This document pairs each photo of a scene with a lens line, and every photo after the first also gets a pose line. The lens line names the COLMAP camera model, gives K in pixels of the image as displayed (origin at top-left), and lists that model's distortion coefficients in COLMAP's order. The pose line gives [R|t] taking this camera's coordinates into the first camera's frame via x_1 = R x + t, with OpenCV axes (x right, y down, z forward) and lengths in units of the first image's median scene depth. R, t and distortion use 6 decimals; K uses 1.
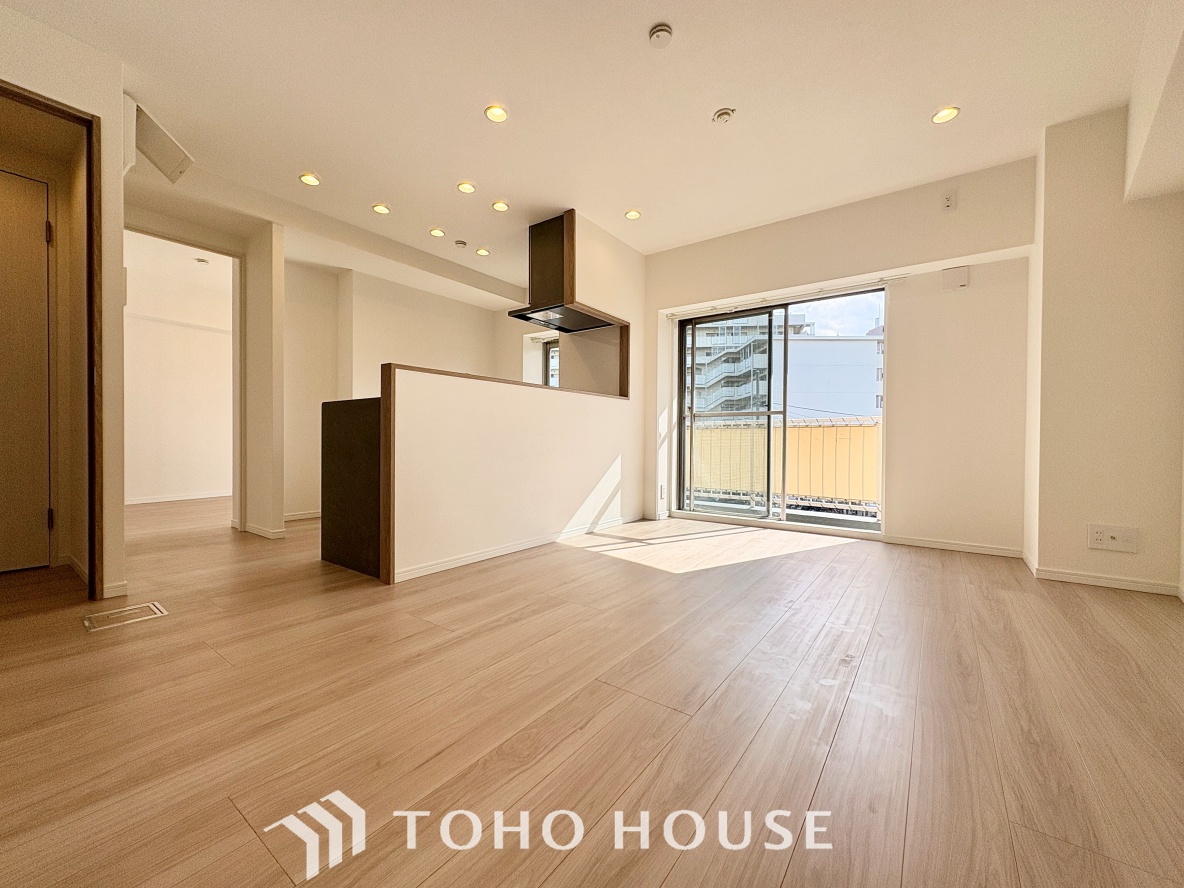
lens RADIAL K [[471.8, 0, 590.6], [0, 471.8, 442.7], [0, 0, 1]] dist [0.000474, 0.000389]
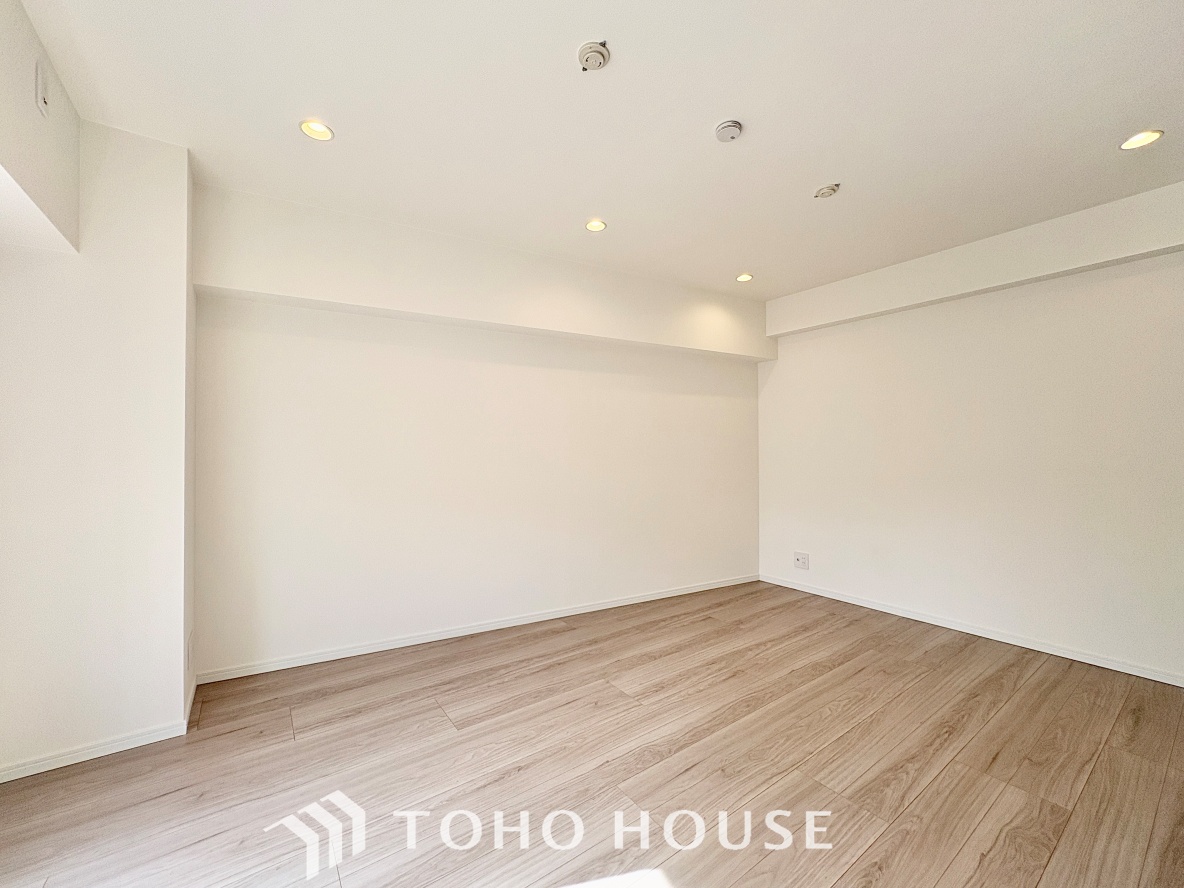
lens RADIAL K [[471.8, 0, 591.6], [0, 471.8, 443.6], [0, 0, 1]] dist [0.000474, 0.000389]
pose [[-0.953262, -0.003818, 0.302120, 0.060660], [-0.004694, 0.999987, -0.002172, -0.114458], [-0.302108, -0.003489, -0.953267, 0.966312]]
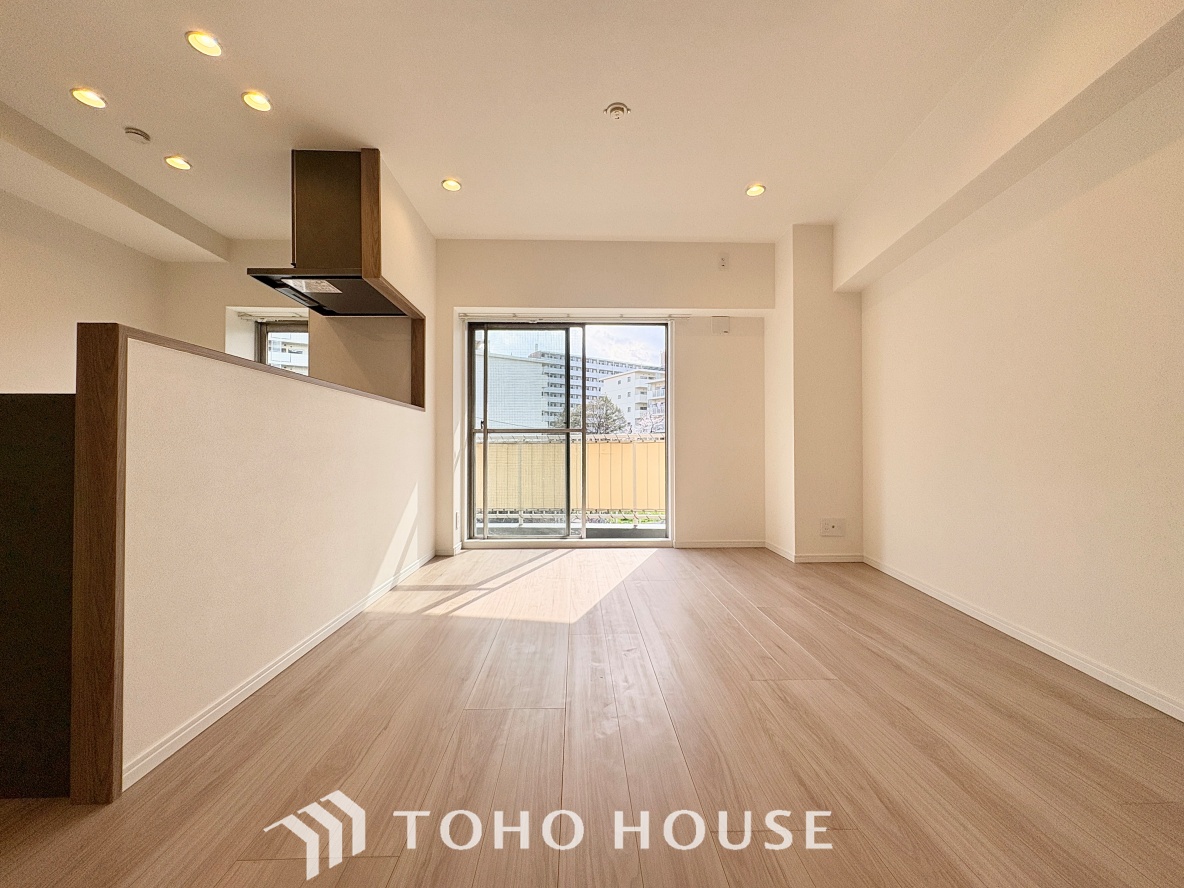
lens RADIAL K [[471.8, 0, 590.0], [0, 471.8, 442.9], [0, 0, 1]] dist [0.000474, 0.000389]
pose [[0.786409, -0.000899, 0.617706, -0.199315], [0.012402, 0.999820, -0.014333, -0.022282], [-0.617582, 0.018932, 0.786279, 0.198918]]
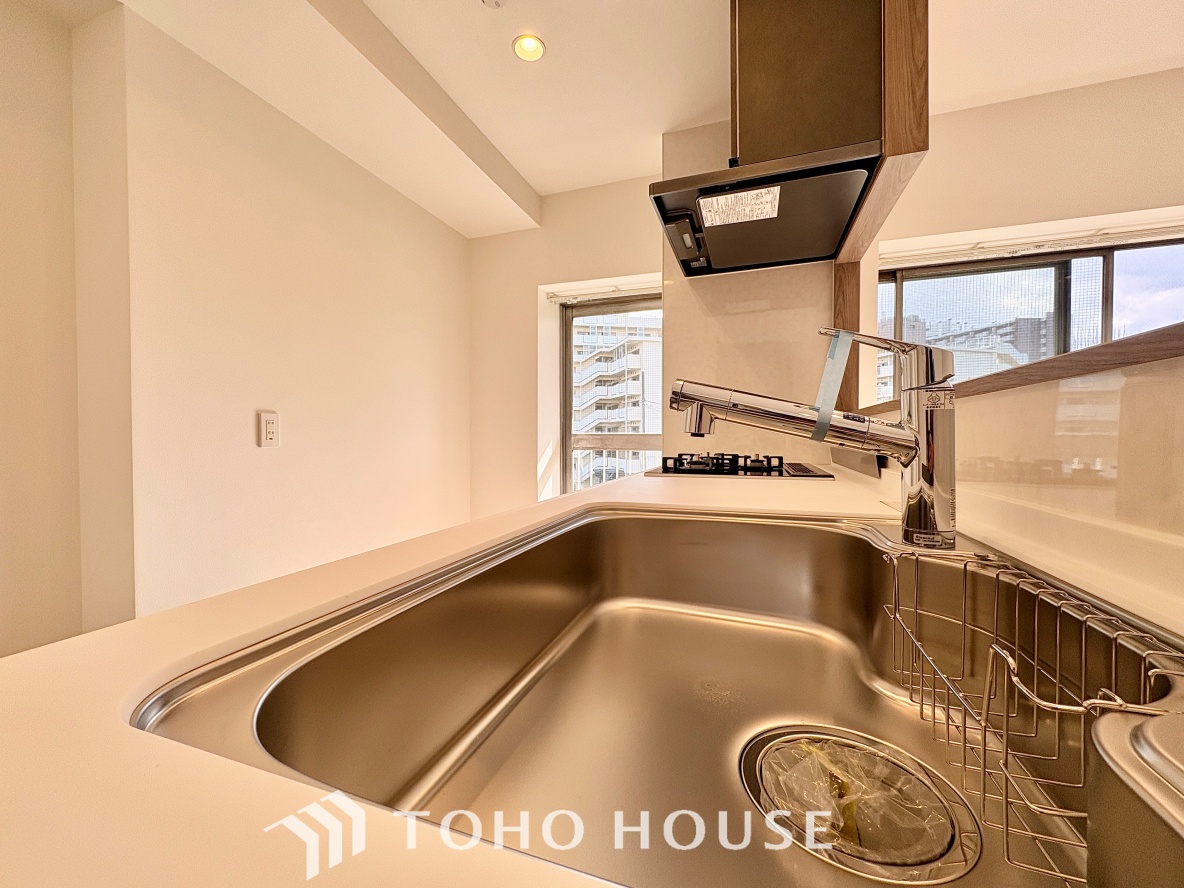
lens RADIAL K [[471.8, 0, 591.7], [0, 471.8, 445.2], [0, 0, 1]] dist [0.000474, 0.000389]
pose [[0.957278, -0.012191, 0.288913, -0.317291], [0.008917, 0.999880, 0.012645, -0.077094], [-0.289033, -0.009529, 0.957272, 0.641333]]
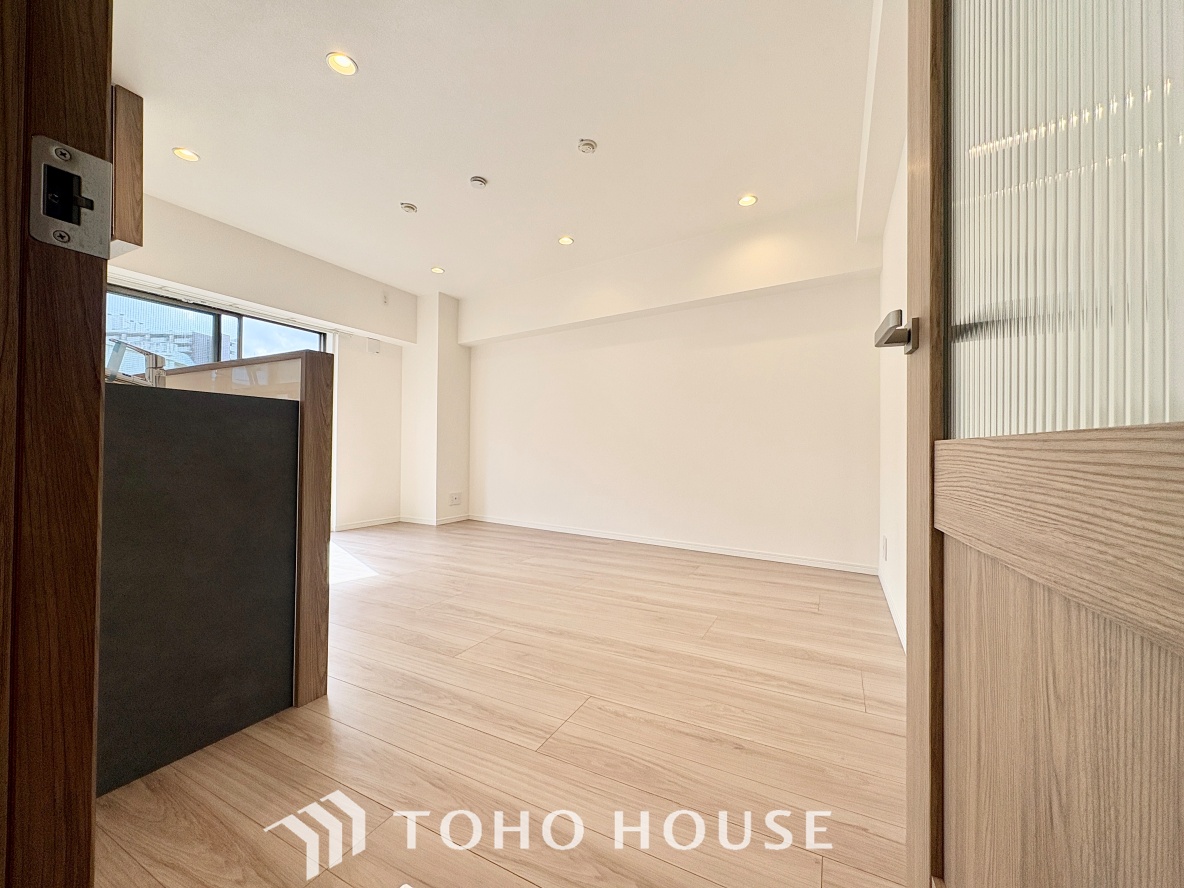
lens RADIAL K [[471.8, 0, 592.3], [0, 471.8, 443.2], [0, 0, 1]] dist [0.000474, 0.000389]
pose [[-0.156232, 0.004212, 0.987711, -0.655560], [-0.002439, 0.999986, -0.004650, -0.024336], [-0.987717, -0.003136, -0.156220, 0.430080]]
